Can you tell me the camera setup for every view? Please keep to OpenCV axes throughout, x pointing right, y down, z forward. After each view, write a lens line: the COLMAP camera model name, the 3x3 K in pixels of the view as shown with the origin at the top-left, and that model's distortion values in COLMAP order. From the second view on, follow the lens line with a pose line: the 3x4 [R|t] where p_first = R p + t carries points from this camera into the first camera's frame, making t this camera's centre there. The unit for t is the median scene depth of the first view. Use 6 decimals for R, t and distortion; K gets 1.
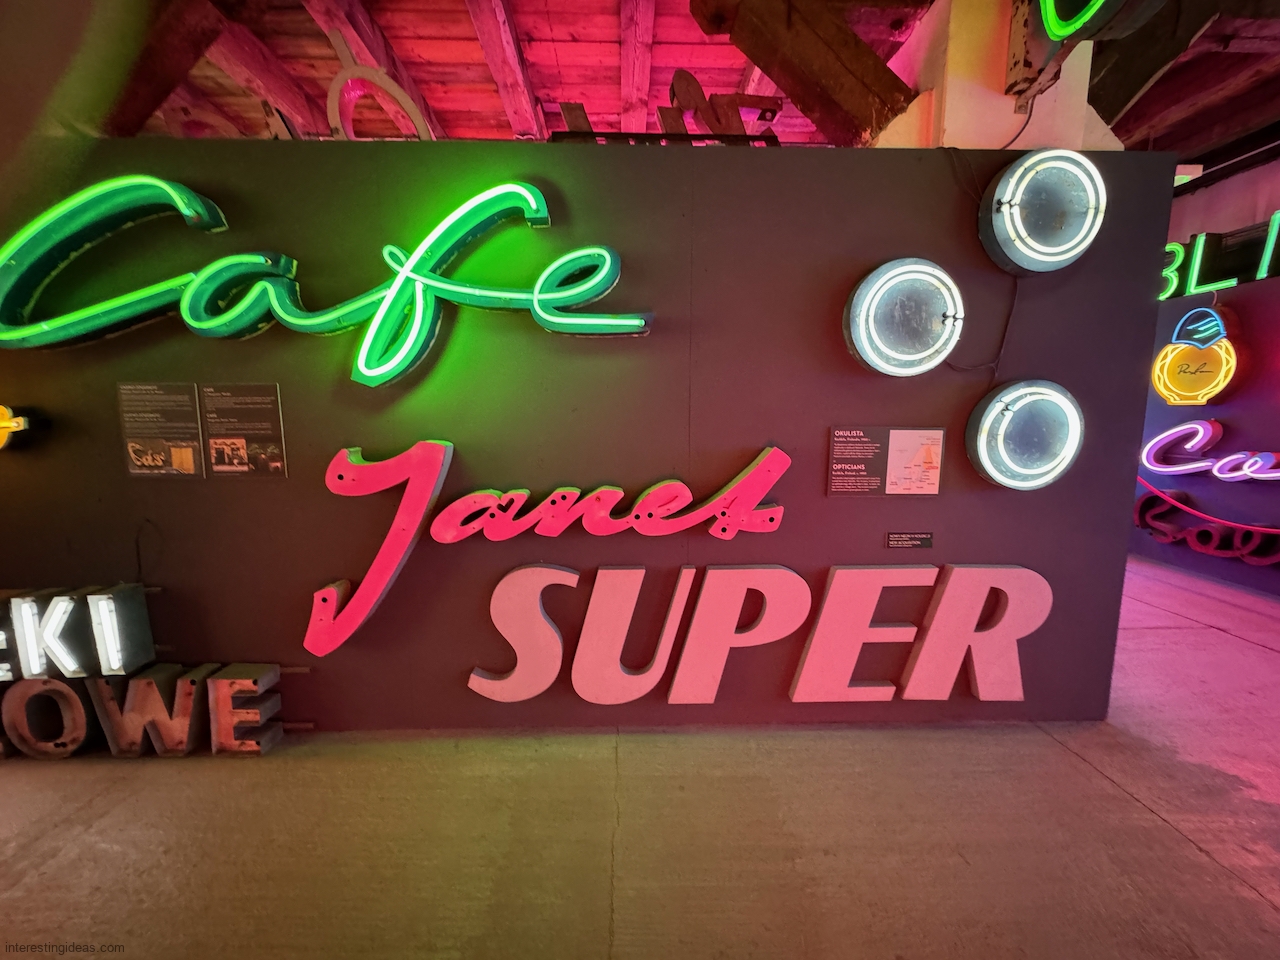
lens RADIAL K [[512.2, 0, 638.1], [0, 512.2, 477.8], [0, 0, 1]] dist [-0.002360, 0.000853]
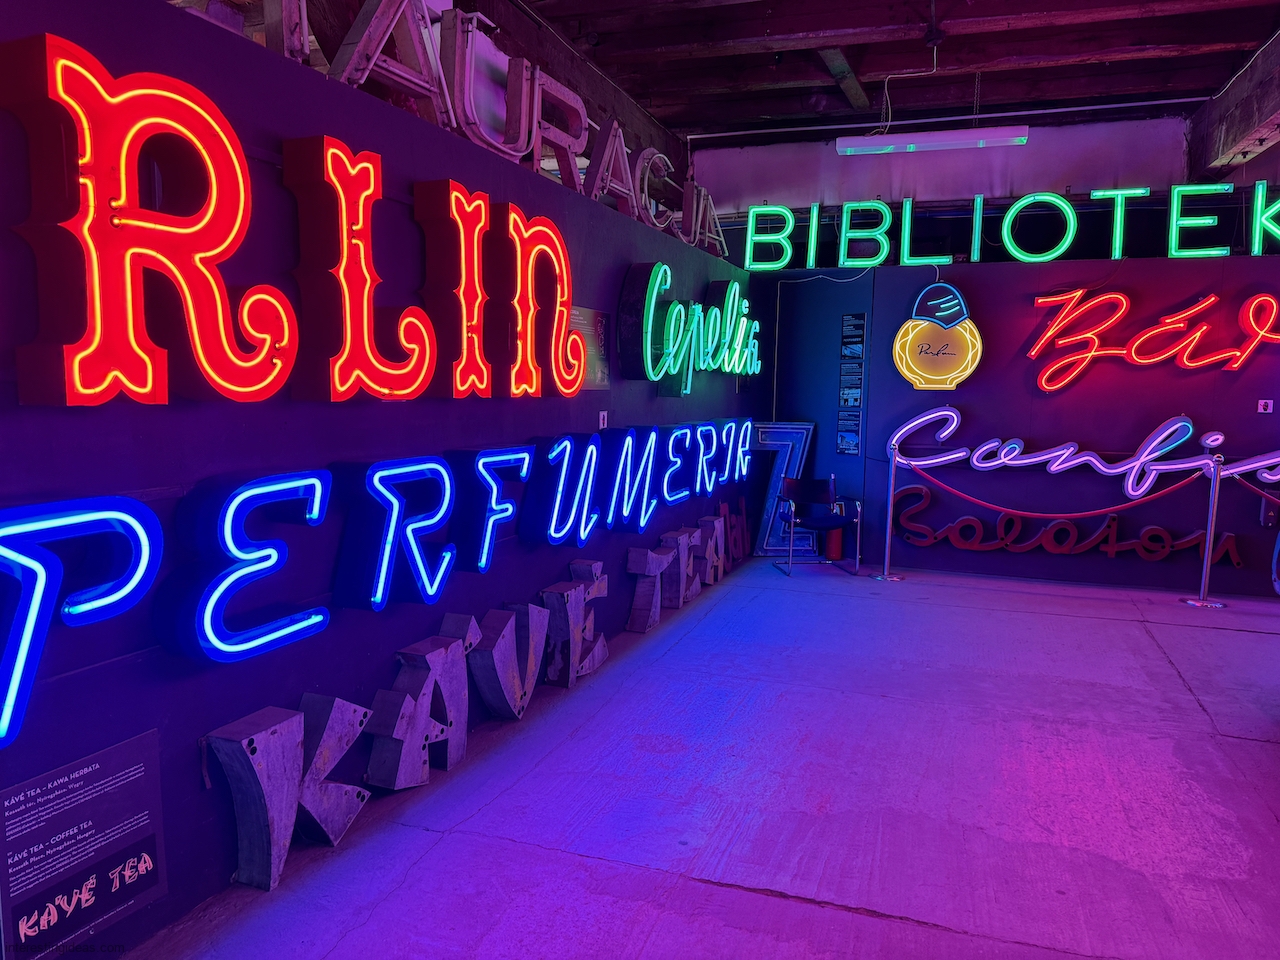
lens RADIAL K [[881.8, 0, 634.5], [0, 881.8, 477.9], [0, 0, 1]] dist [0.055484, -0.043982]
pose [[0.351210, -0.099908, 0.930951, -0.594421], [0.109294, 0.991868, 0.065213, -0.152444], [-0.929896, 0.078844, 0.359273, 0.970319]]
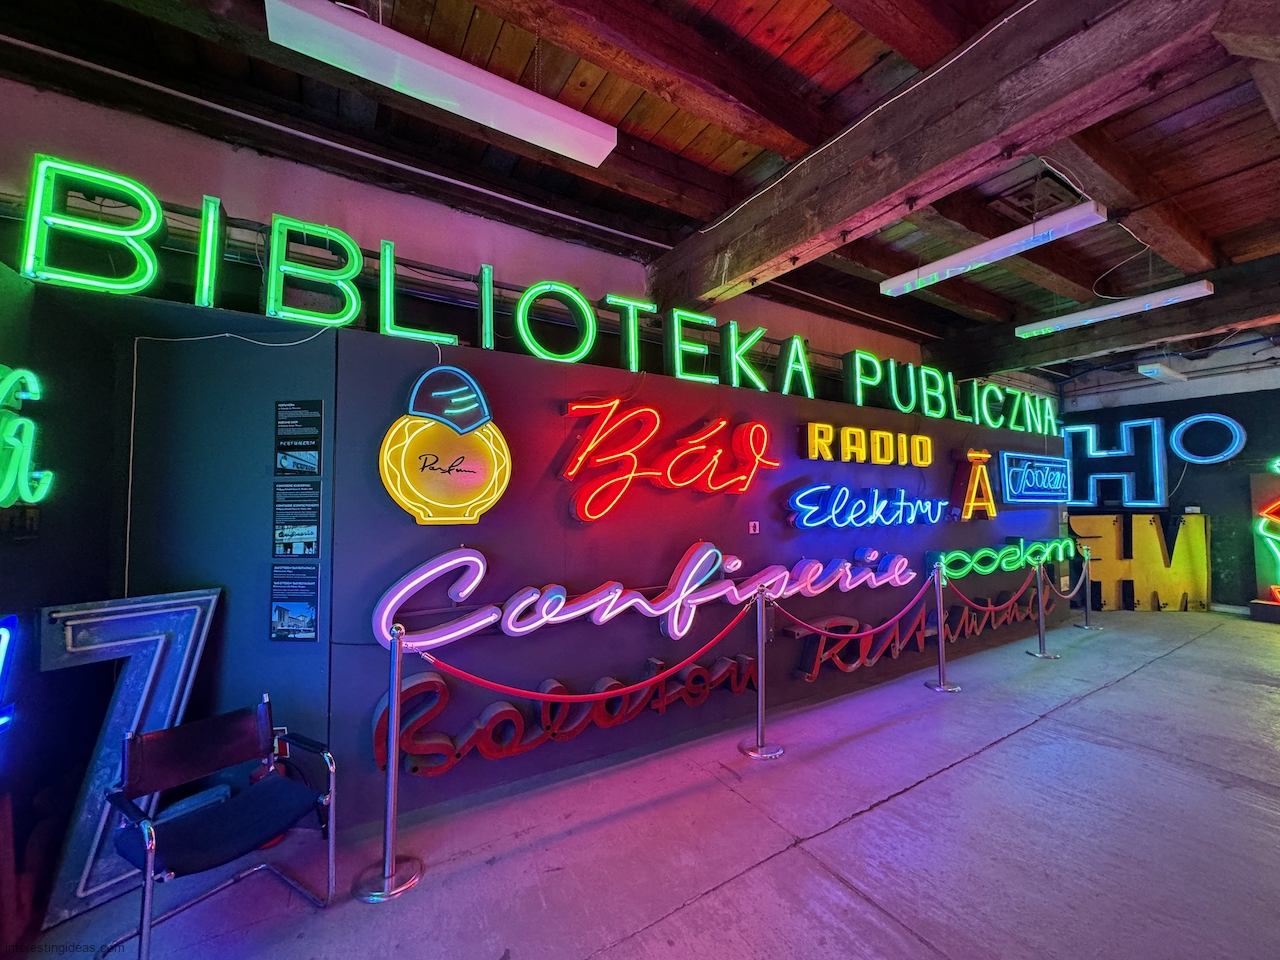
lens RADIAL K [[512.2, 0, 639.8], [0, 512.2, 483.1], [0, 0, 1]] dist [-0.002360, 0.000853]
pose [[-0.499102, 0.027920, 0.866093, 0.463636], [0.113398, 0.992990, 0.033336, -0.189413], [-0.859092, 0.114851, -0.498769, 1.131738]]
